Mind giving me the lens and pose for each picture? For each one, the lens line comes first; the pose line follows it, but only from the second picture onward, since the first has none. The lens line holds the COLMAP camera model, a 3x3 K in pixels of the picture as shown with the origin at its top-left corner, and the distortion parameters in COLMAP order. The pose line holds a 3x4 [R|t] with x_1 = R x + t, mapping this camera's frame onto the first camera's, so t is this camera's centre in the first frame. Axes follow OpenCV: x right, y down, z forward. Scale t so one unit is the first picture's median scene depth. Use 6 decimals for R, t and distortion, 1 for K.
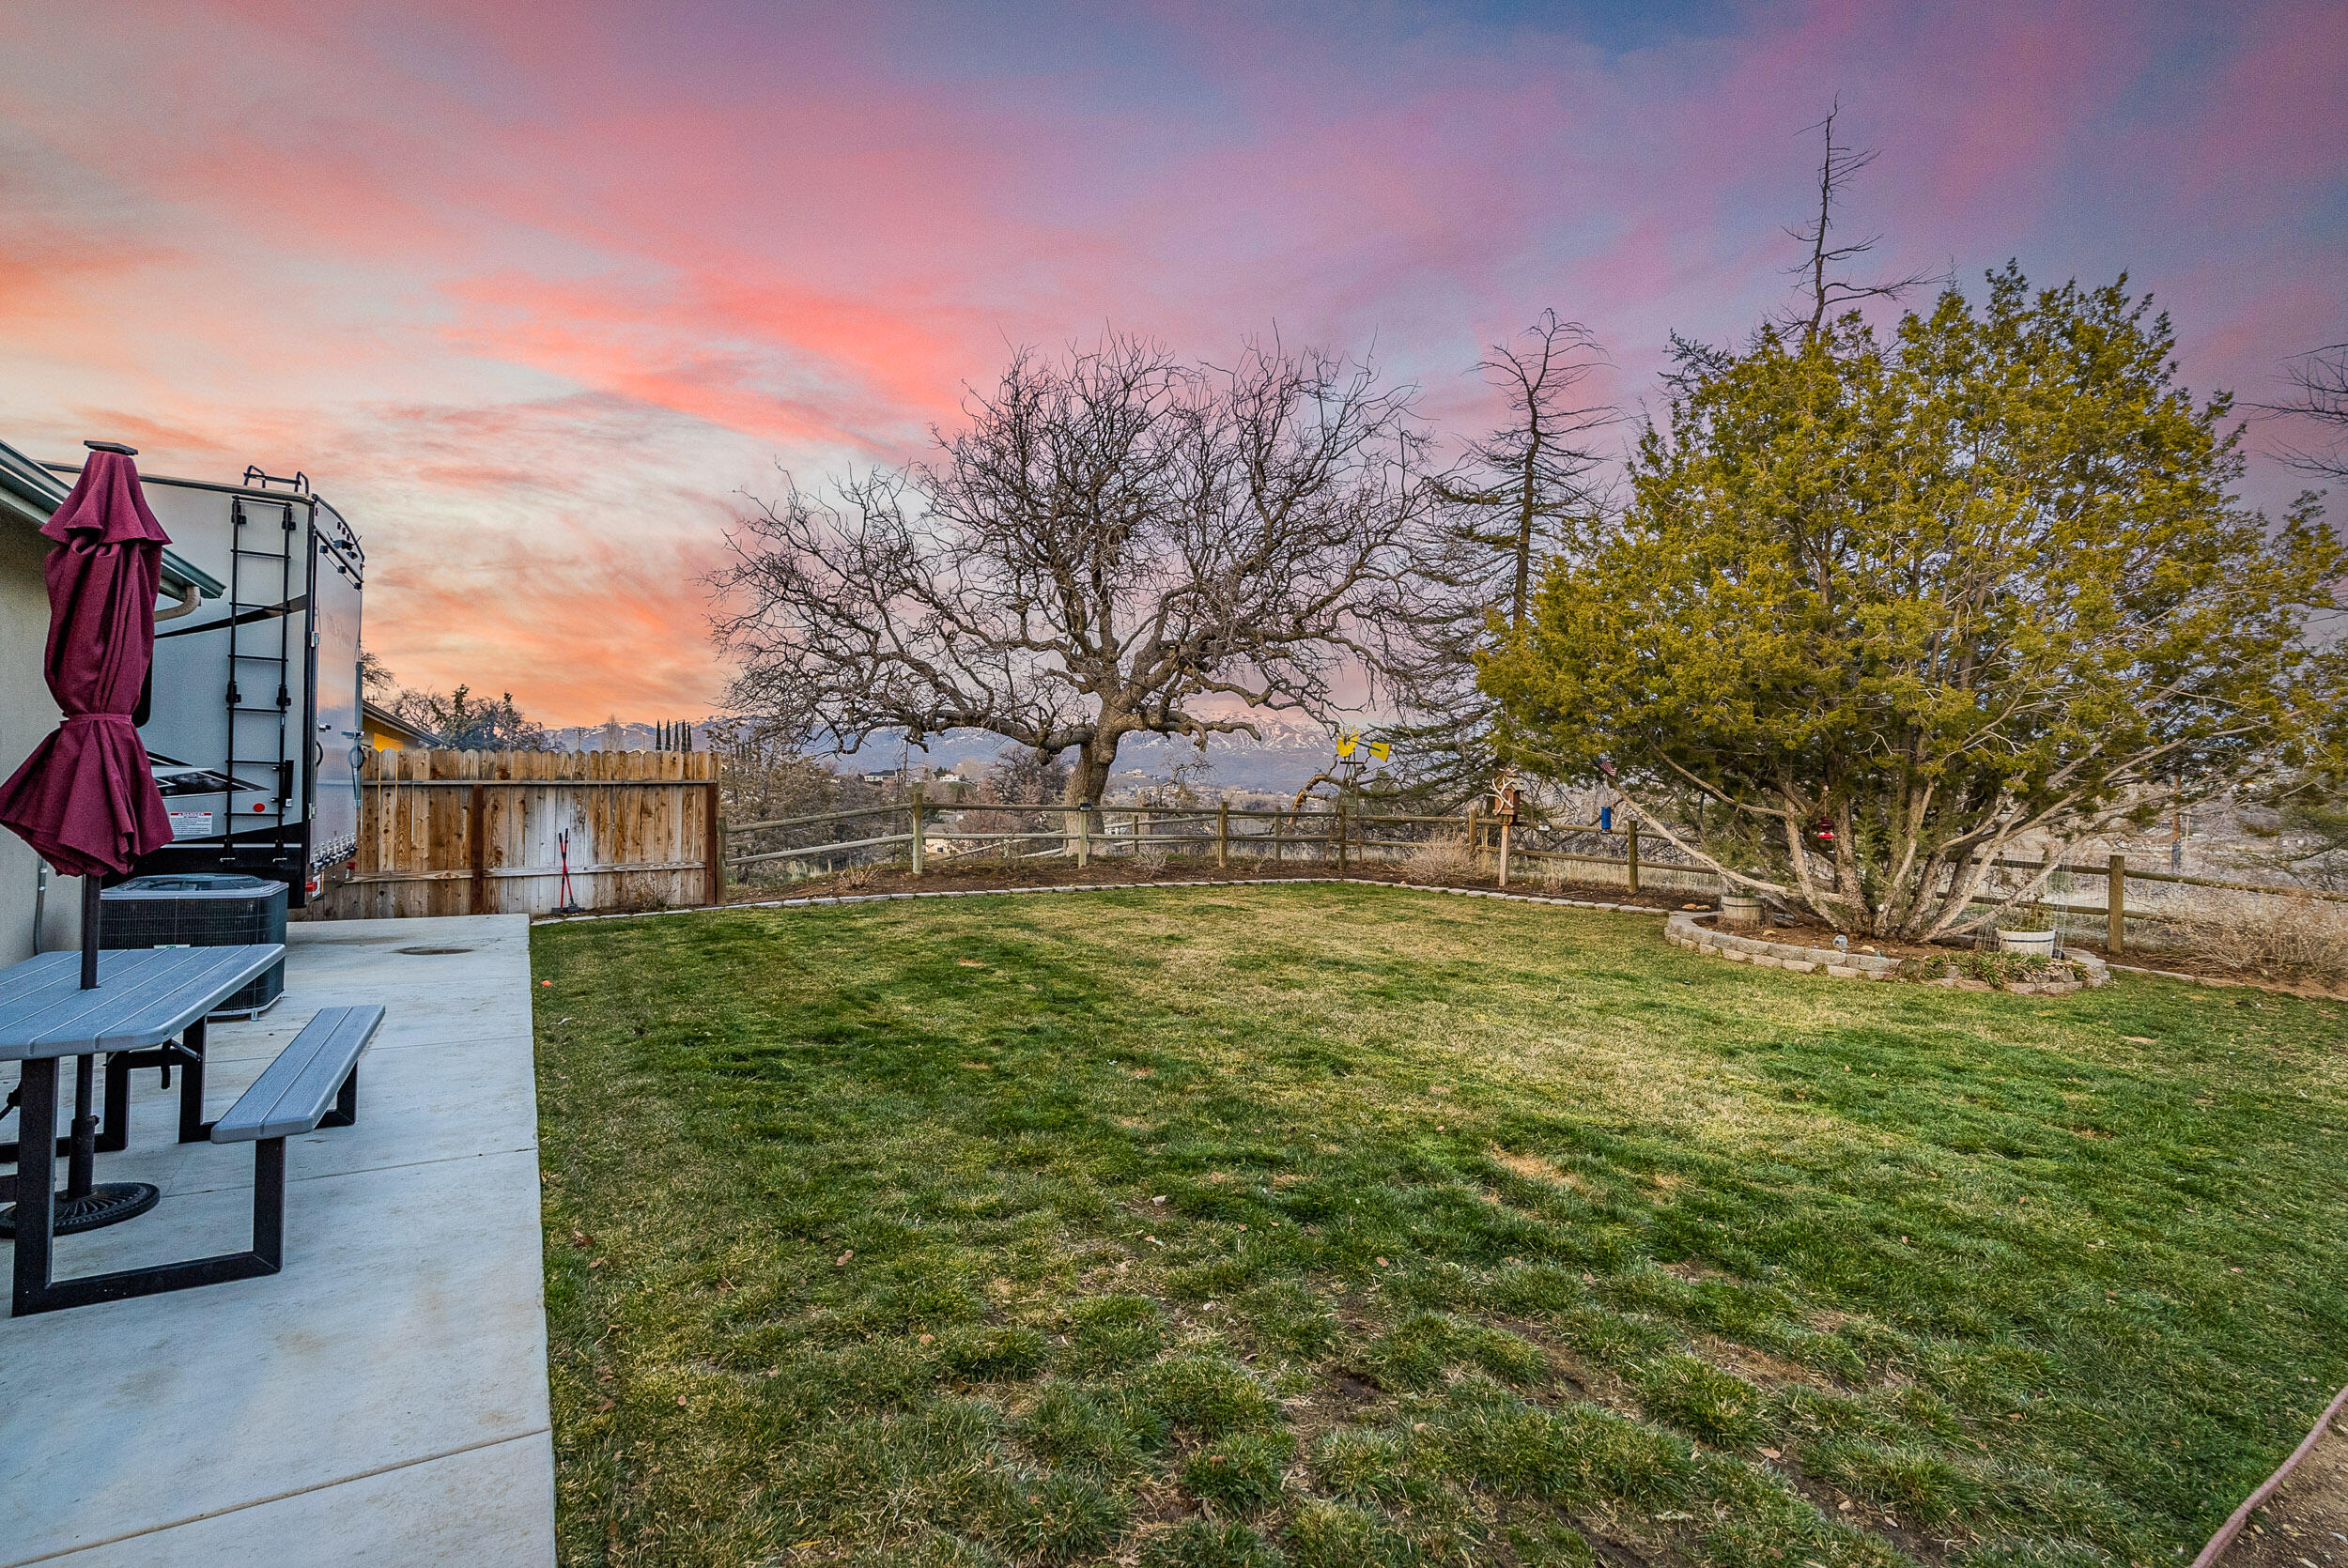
lens RADIAL K [[1075.9, 0, 1174.5], [0, 1075.9, 783.7], [0, 0, 1]] dist [-0.001887, 0.000407]
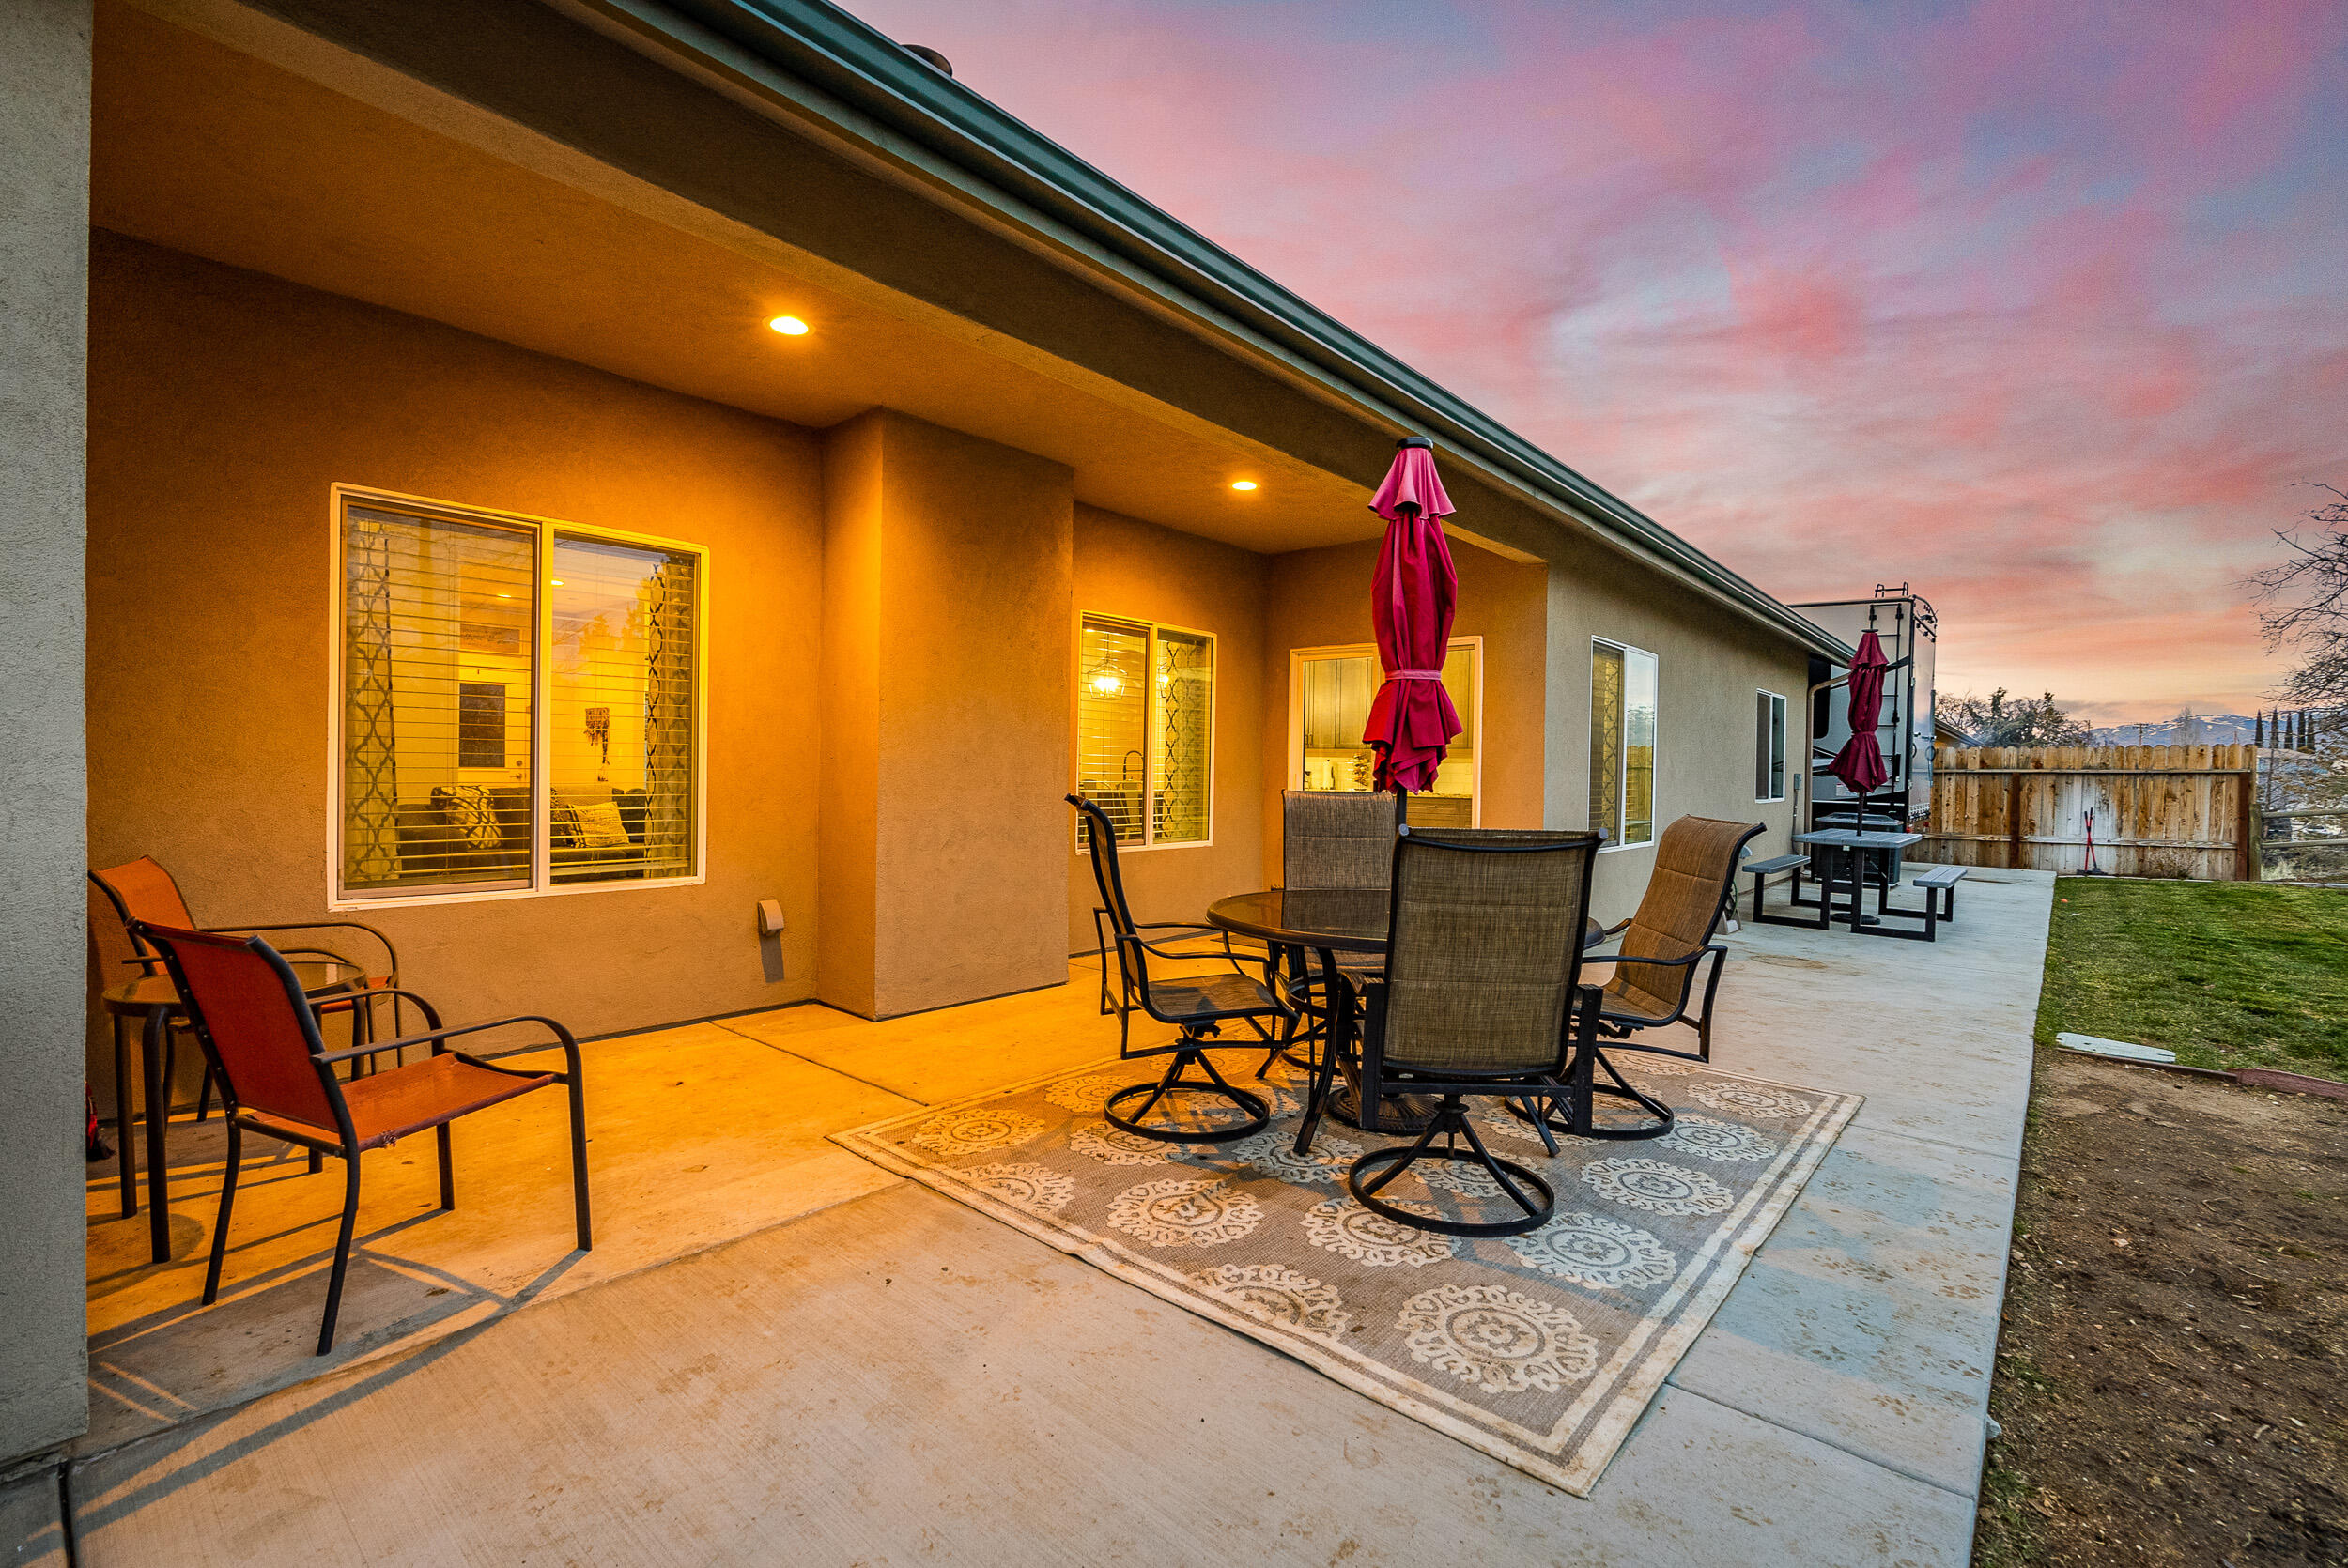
lens RADIAL K [[1068.6, 0, 1172.4], [0, 1068.6, 785.0], [0, 0, 1]] dist [0.000536, 0.000461]
pose [[0.322973, 0.008566, -0.946369, 0.270039], [-0.010579, 0.999929, 0.005440, 0.019773], [0.946349, 0.008255, 0.323041, -0.419732]]
